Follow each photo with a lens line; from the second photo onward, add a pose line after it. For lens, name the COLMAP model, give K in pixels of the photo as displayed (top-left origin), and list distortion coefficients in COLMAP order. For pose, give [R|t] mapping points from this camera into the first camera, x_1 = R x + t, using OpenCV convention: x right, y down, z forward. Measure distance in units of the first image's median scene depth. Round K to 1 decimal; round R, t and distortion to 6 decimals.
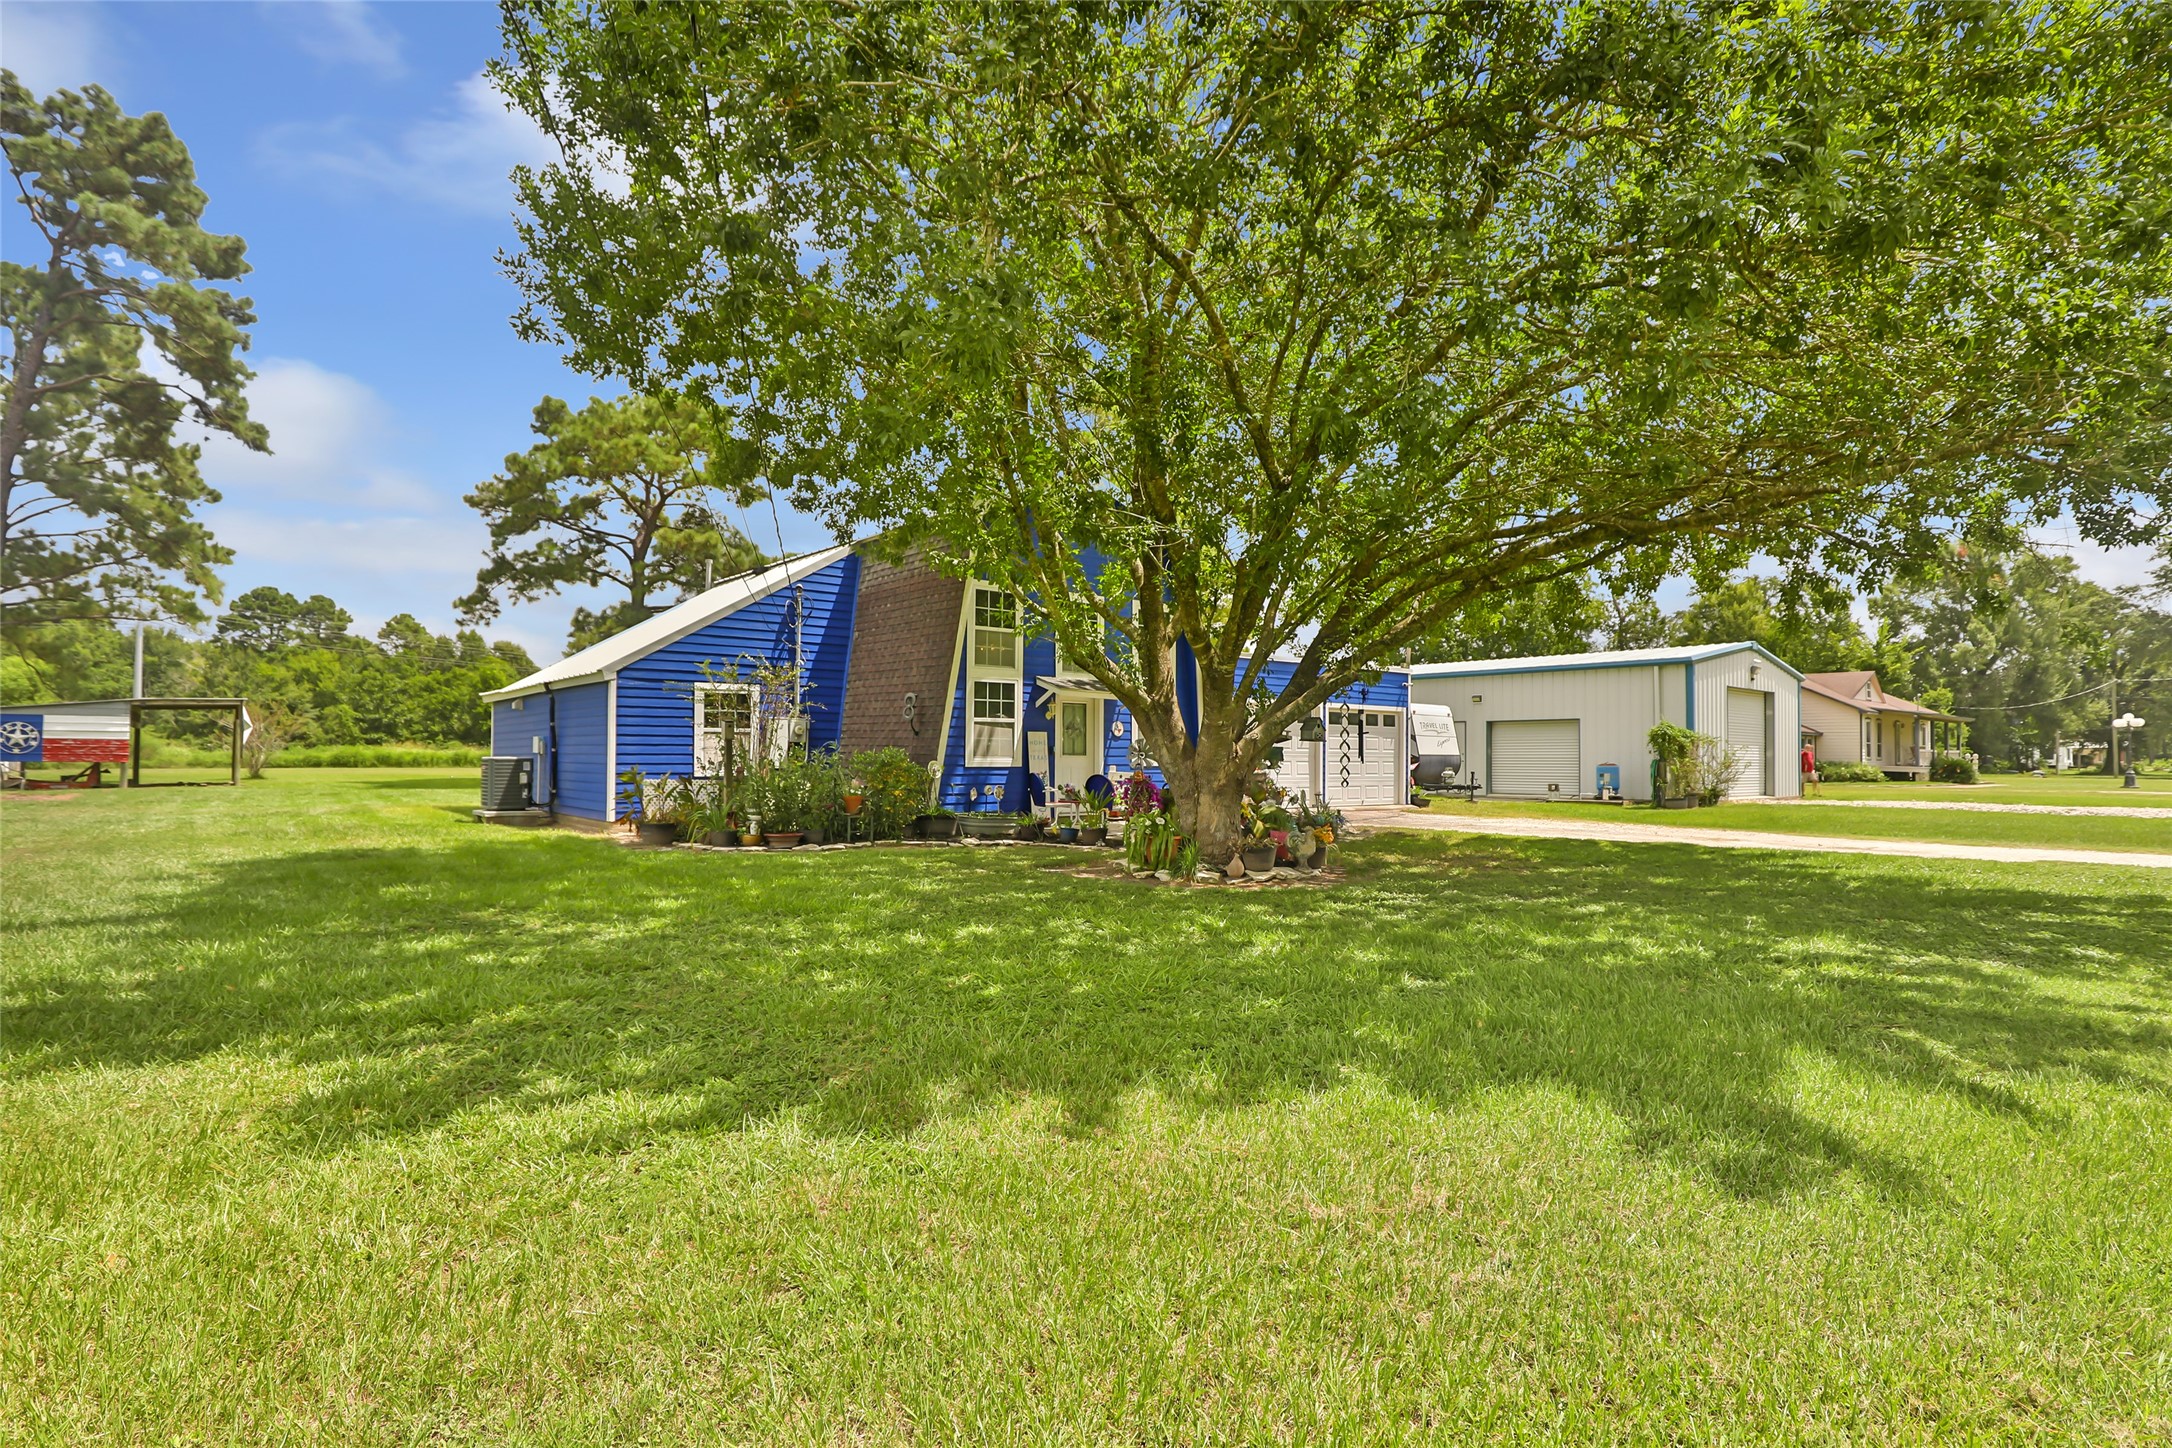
lens RADIAL K [[1083.6, 0, 1093.8], [0, 1083.6, 724.5], [0, 0, 1]] dist [-0.019649, 0.001449]
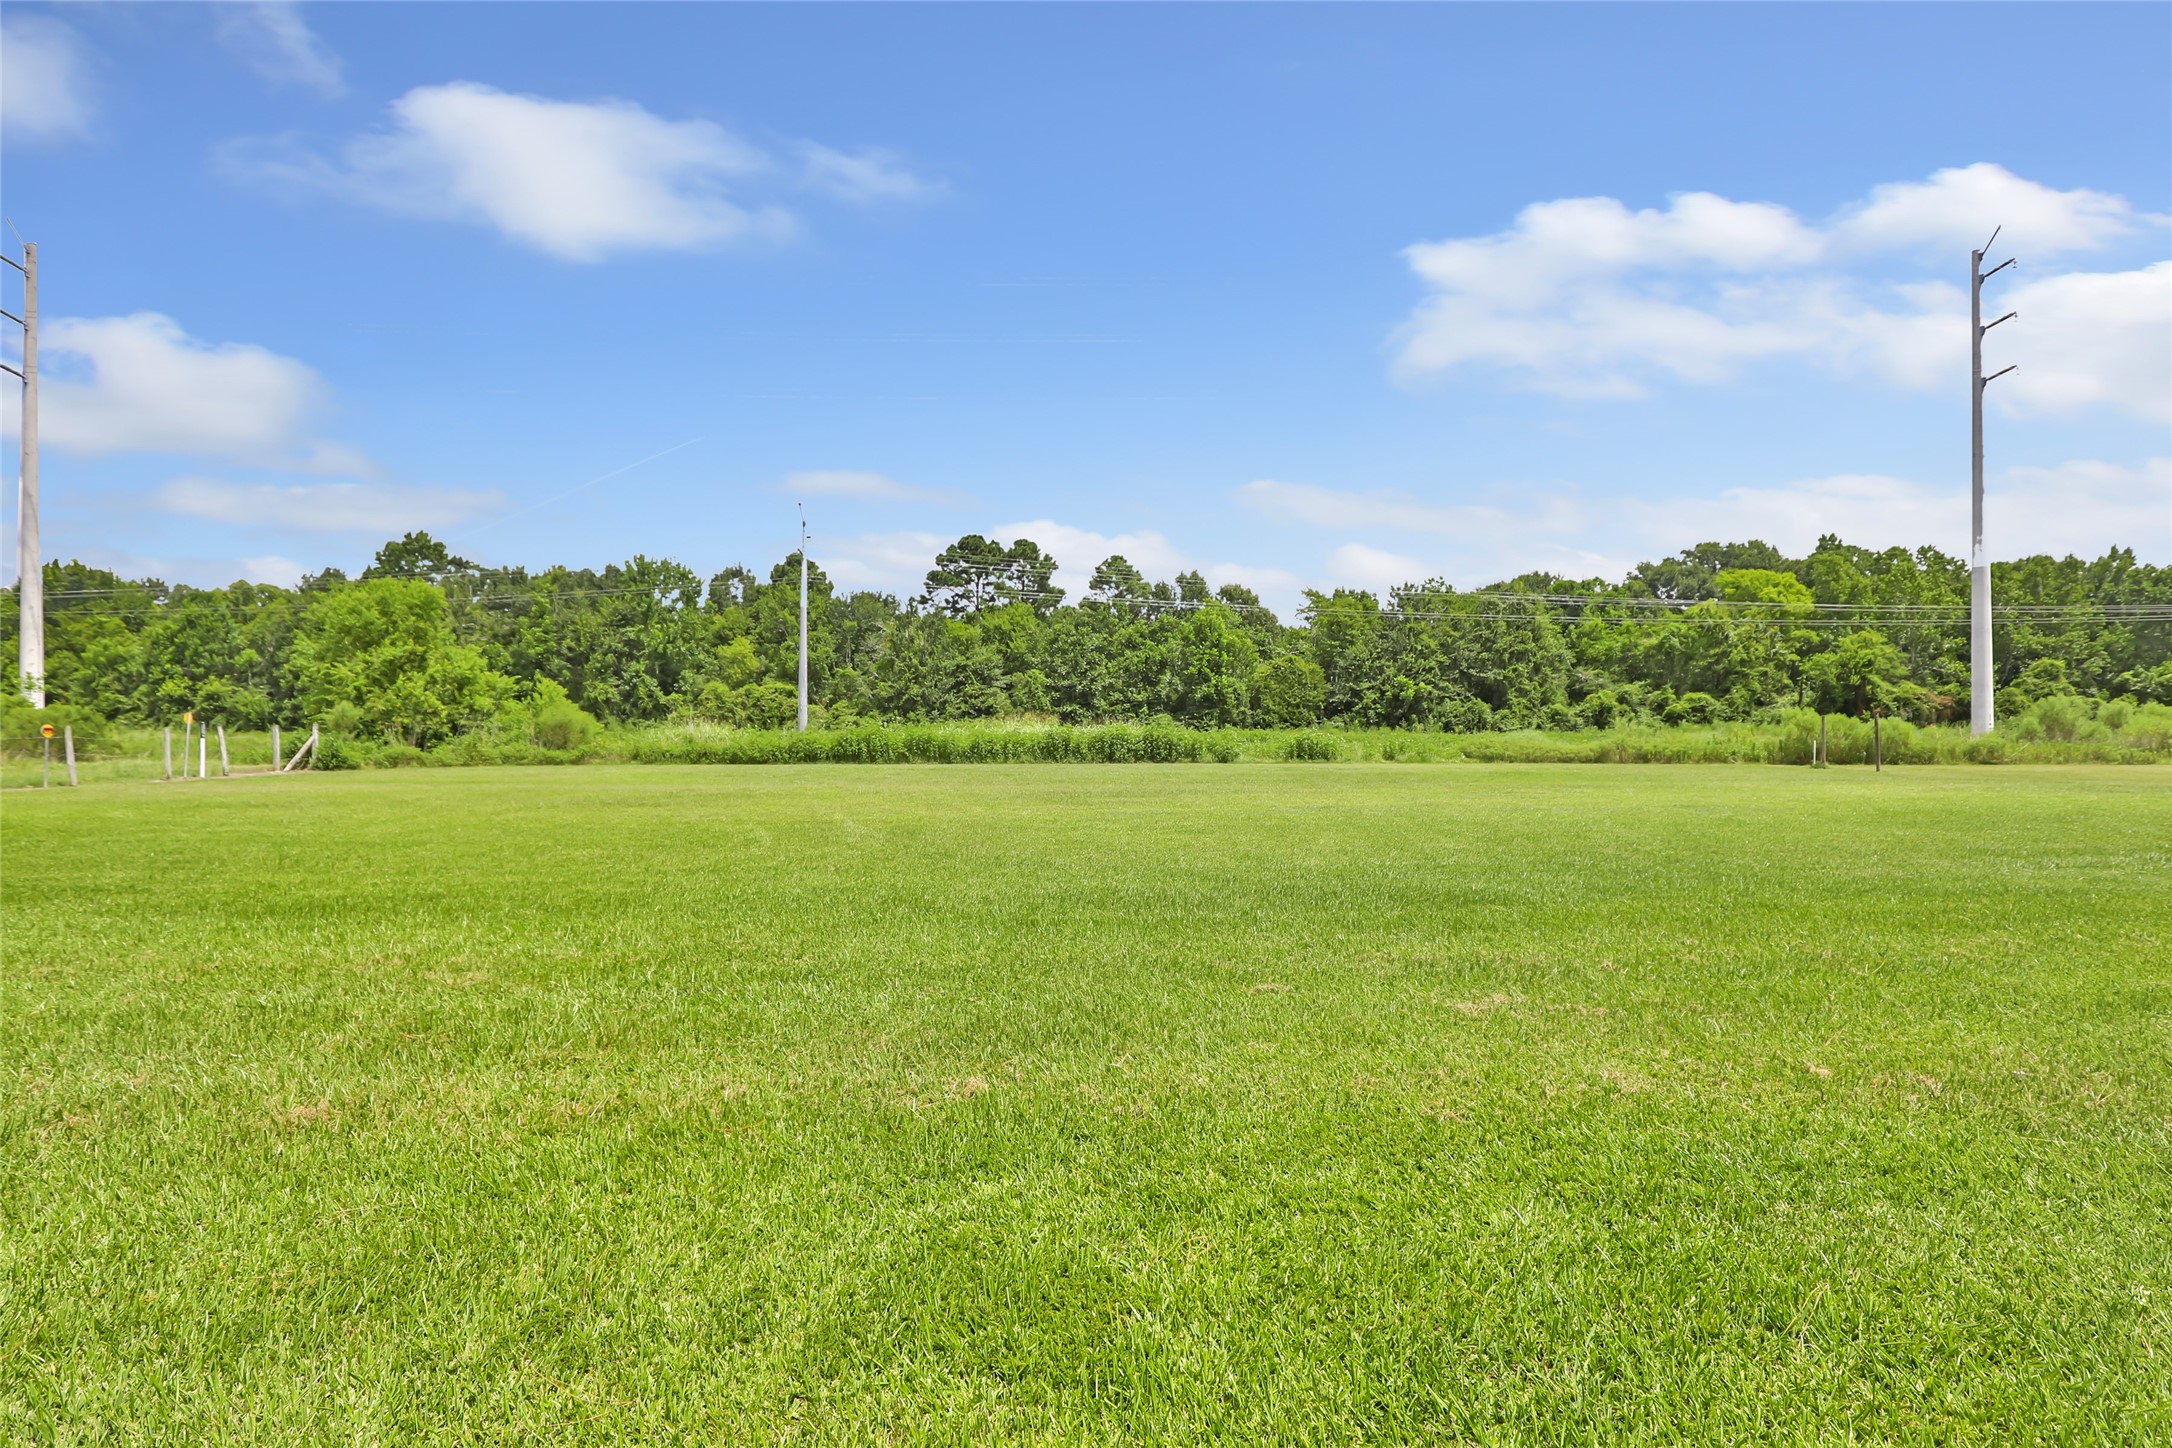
lens RADIAL K [[1083.6, 0, 1093.8], [0, 1083.6, 724.5], [0, 0, 1]] dist [-0.019649, 0.001449]
pose [[0.781105, -0.009958, -0.624320, -0.514242], [0.025638, 0.999541, 0.016133, 0.029062], [0.623873, -0.028608, 0.781002, 1.200254]]
